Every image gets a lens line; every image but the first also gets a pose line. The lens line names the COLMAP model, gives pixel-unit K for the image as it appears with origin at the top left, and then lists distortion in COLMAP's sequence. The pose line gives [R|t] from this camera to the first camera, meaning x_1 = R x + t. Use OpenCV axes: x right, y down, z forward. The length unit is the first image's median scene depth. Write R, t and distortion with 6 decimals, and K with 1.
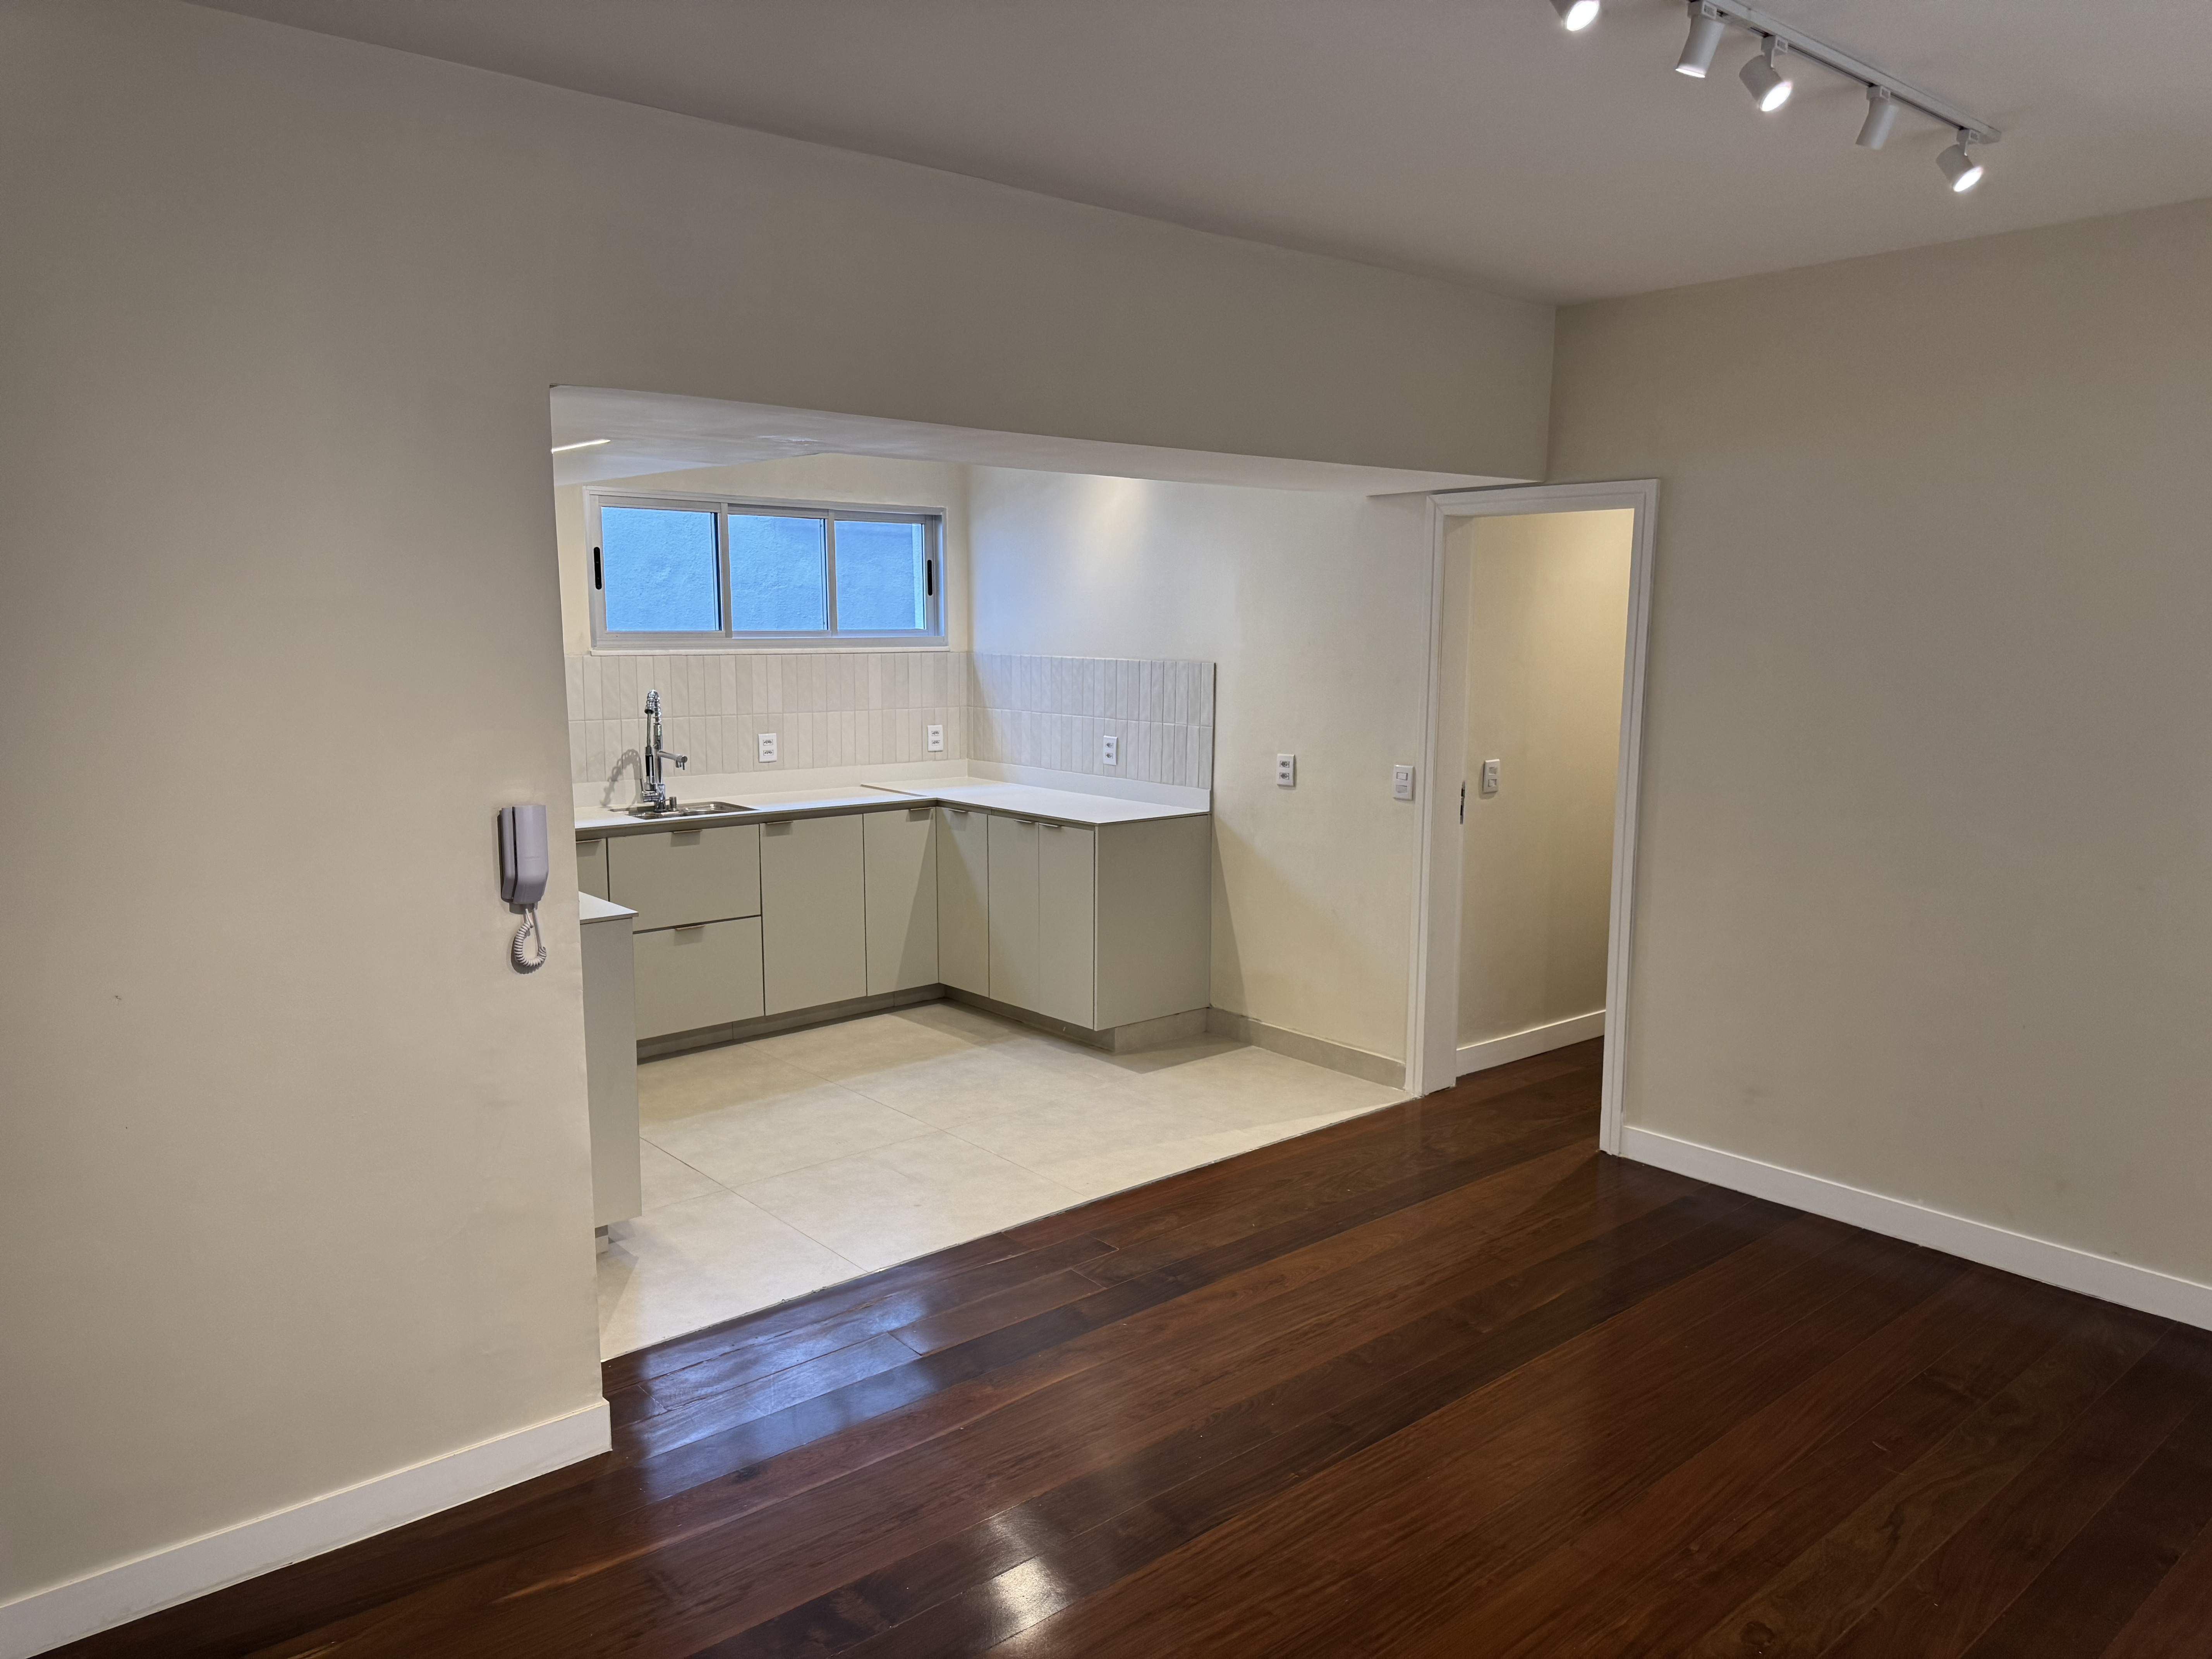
lens RADIAL K [[1551.7, 0, 1096.5], [0, 1551.7, 833.4], [0, 0, 1]] dist [0.074564, -0.083396]
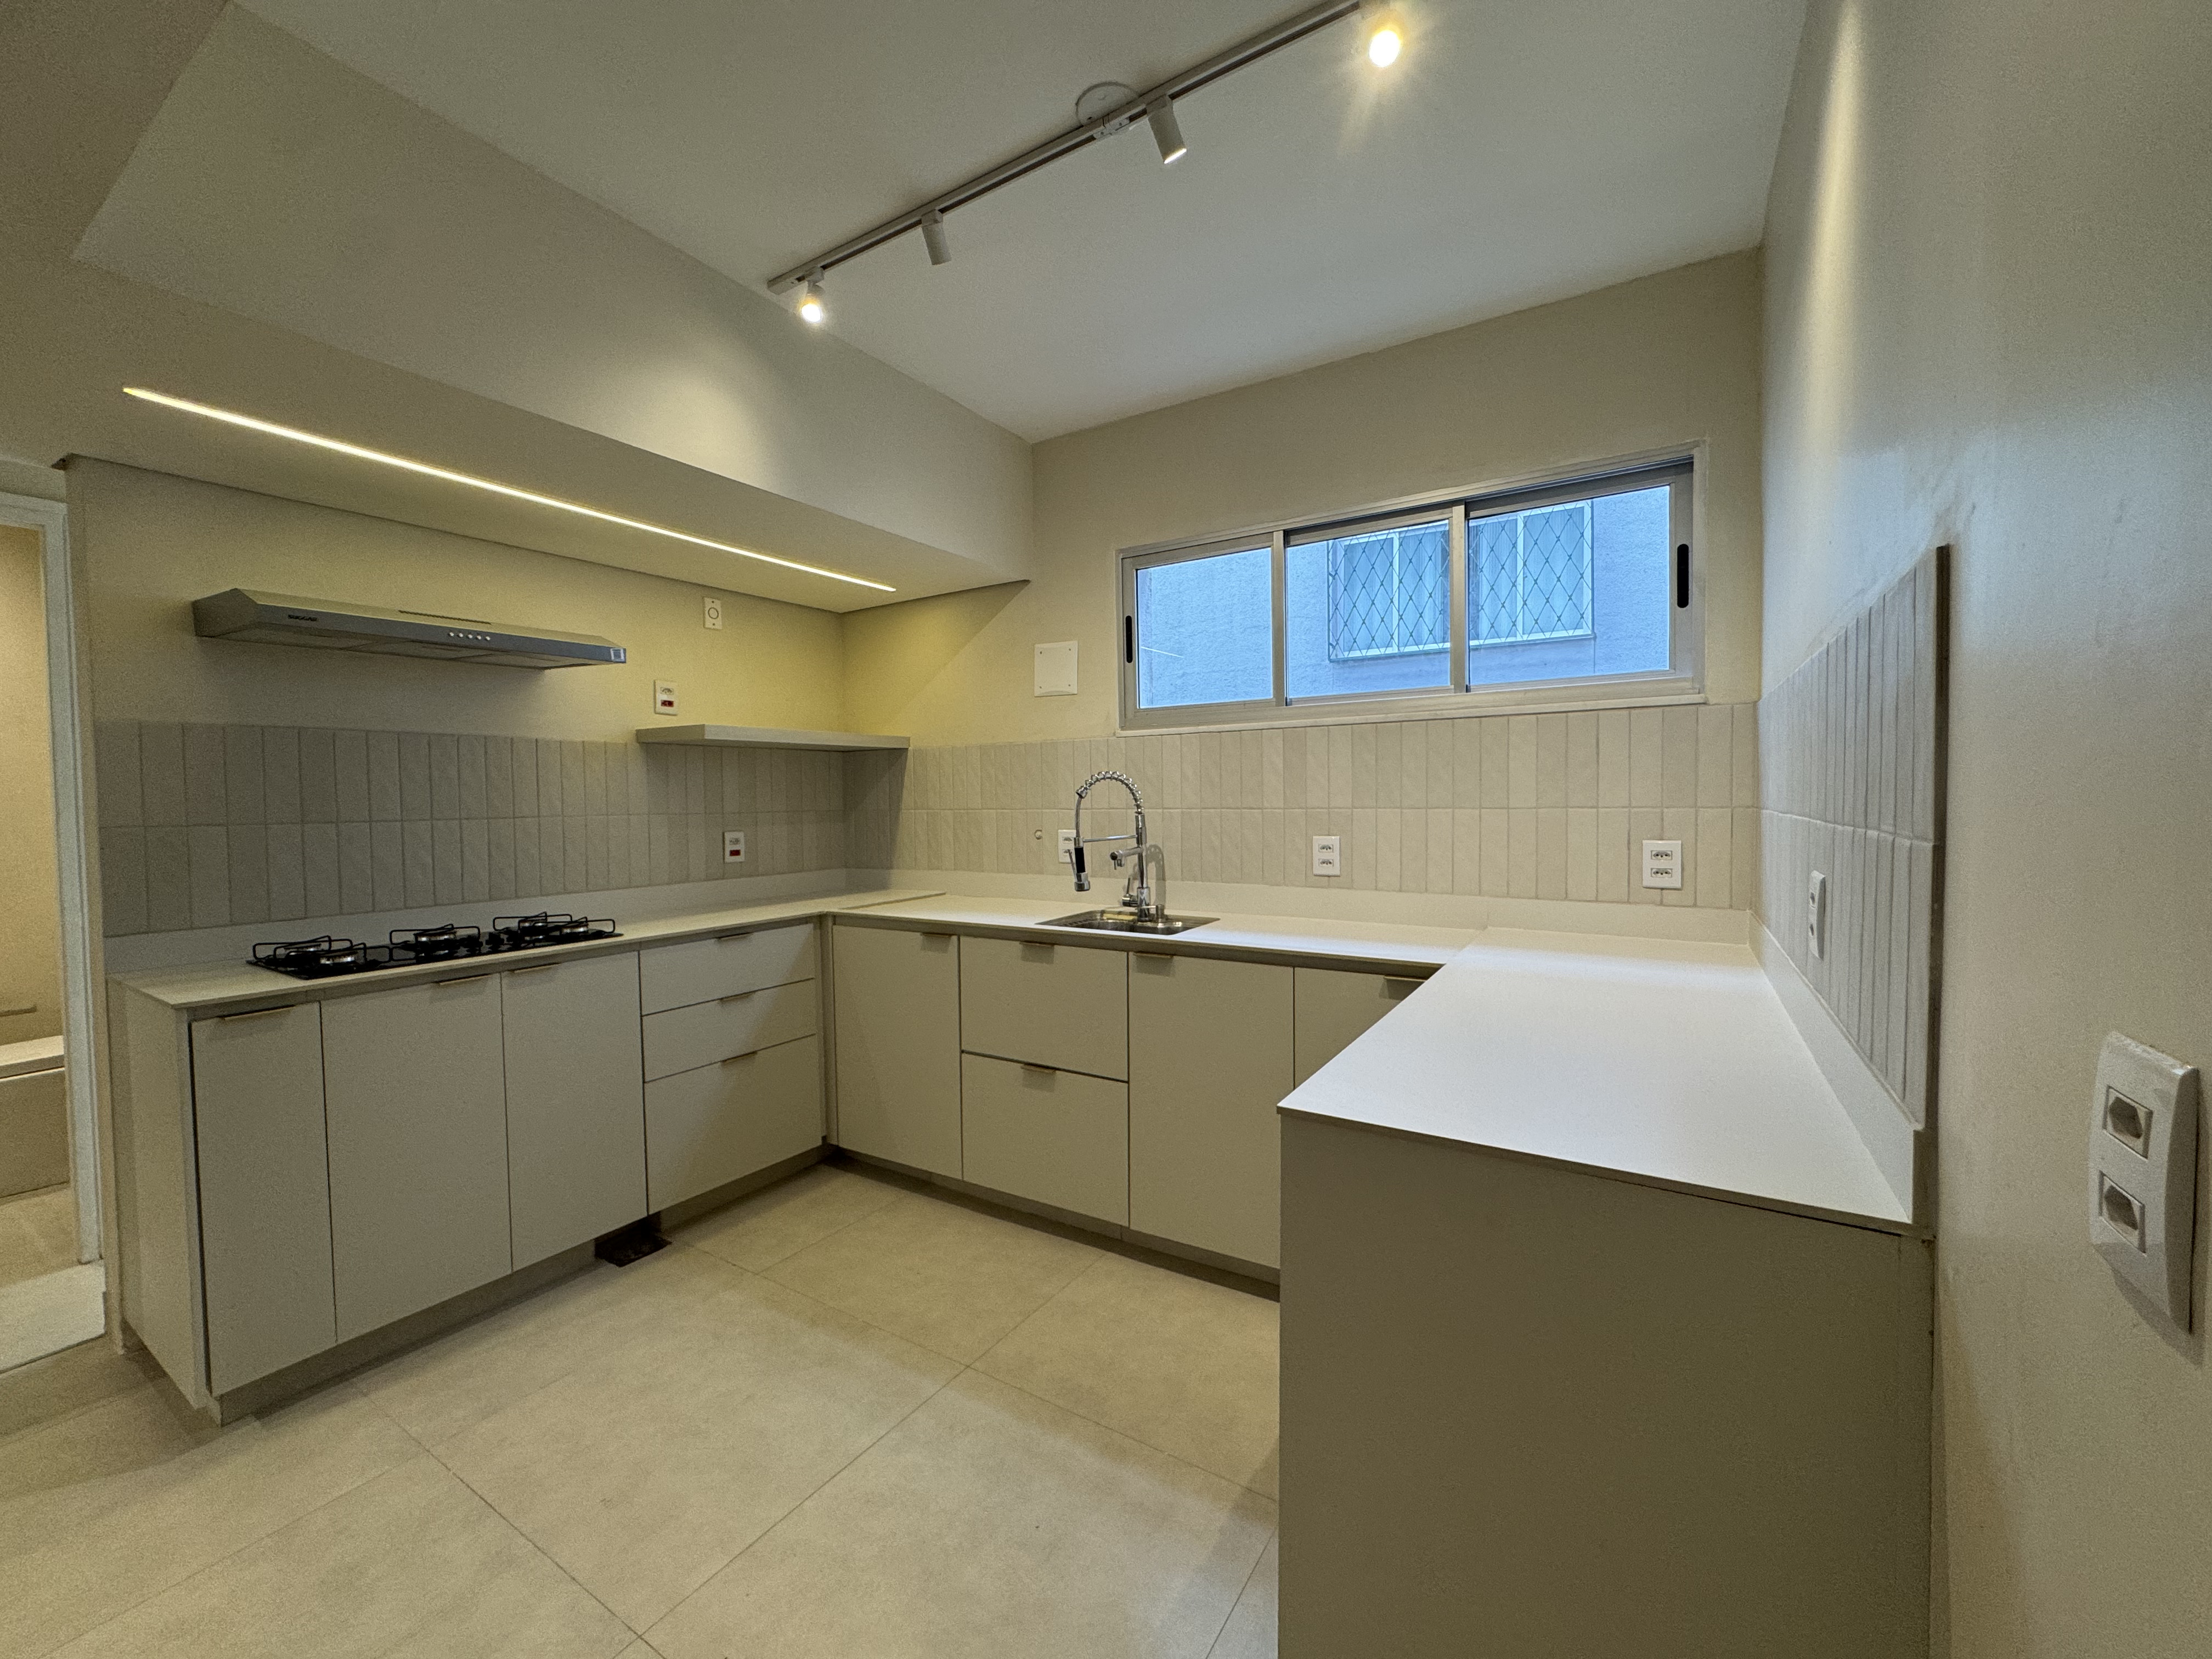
lens RADIAL K [[882.8, 0, 1109.5], [0, 882.8, 825.2], [0, 0, 1]] dist [-0.000885, 0.000041]
pose [[0.291098, 0.021127, -0.956460, 0.154656], [-0.119768, 0.992696, -0.014524, -0.053704], [0.949167, 0.118781, 0.291502, 0.822875]]
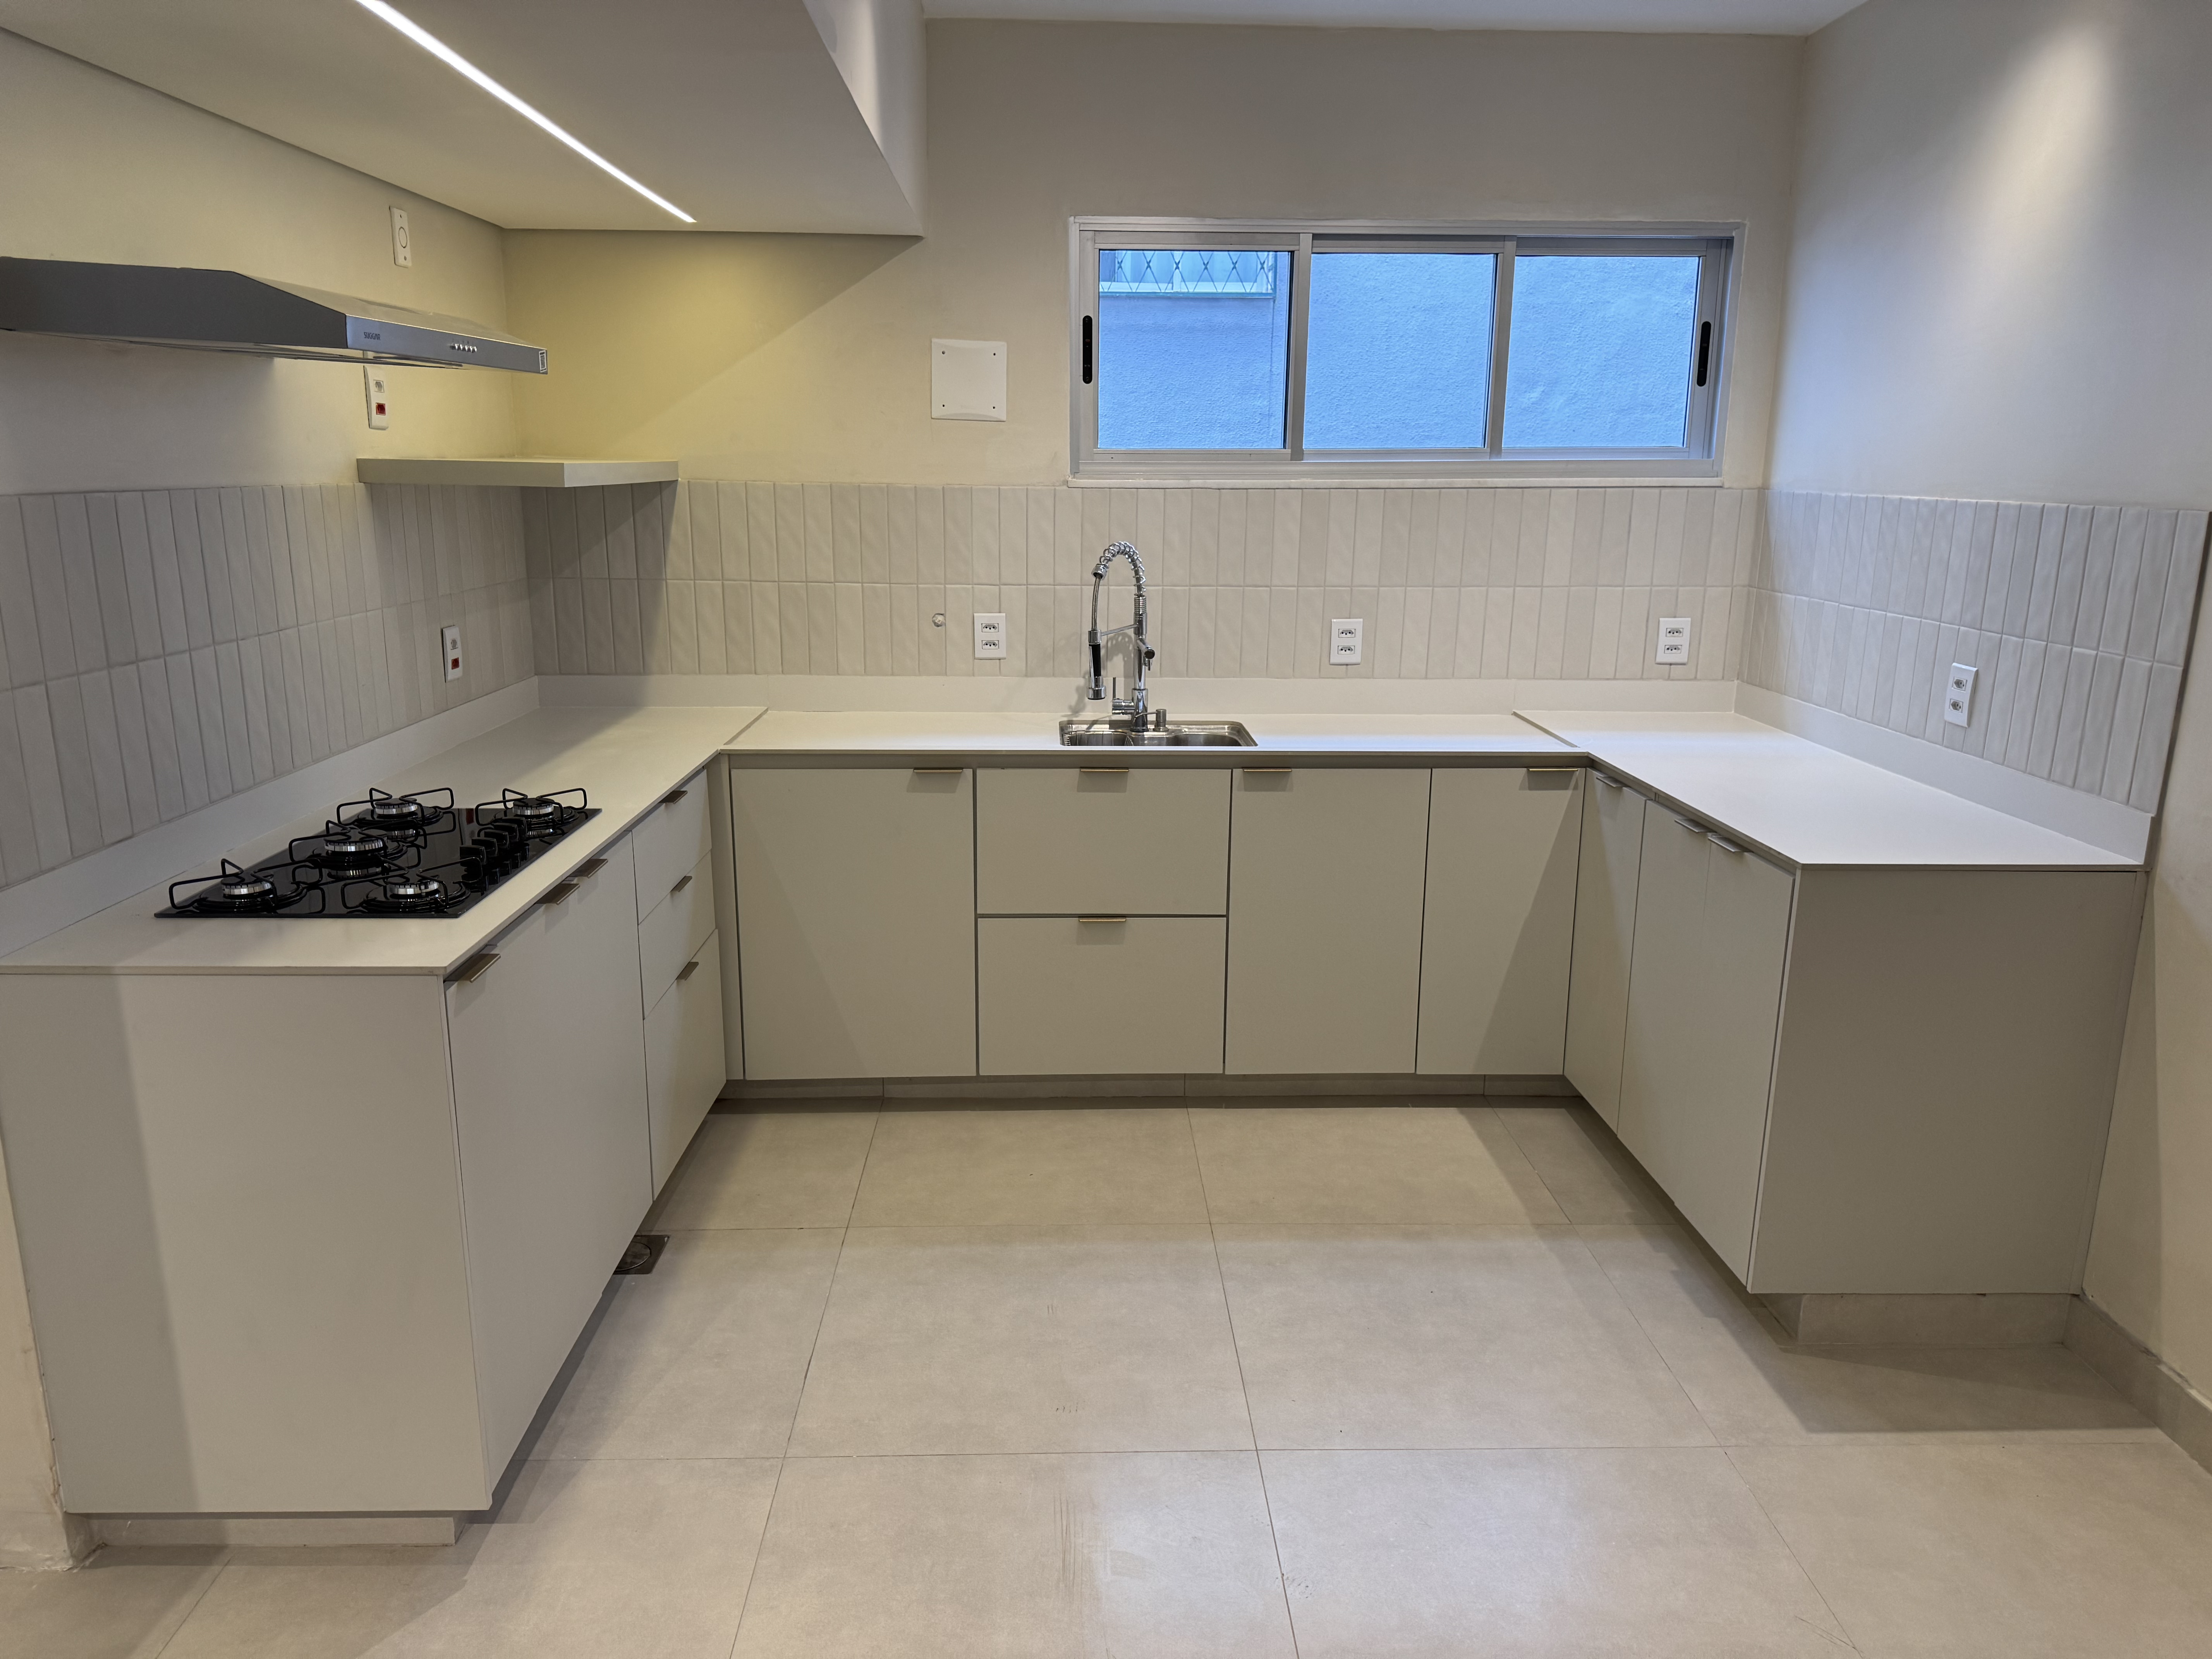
lens RADIAL K [[1551.7, 0, 1096.3], [0, 1551.7, 832.4], [0, 0, 1]] dist [0.074564, -0.083396]
pose [[0.772566, 0.147091, -0.617662, 0.113258], [-0.092634, 0.988499, 0.119538, -0.046621], [0.628141, -0.035135, 0.777306, 0.470137]]
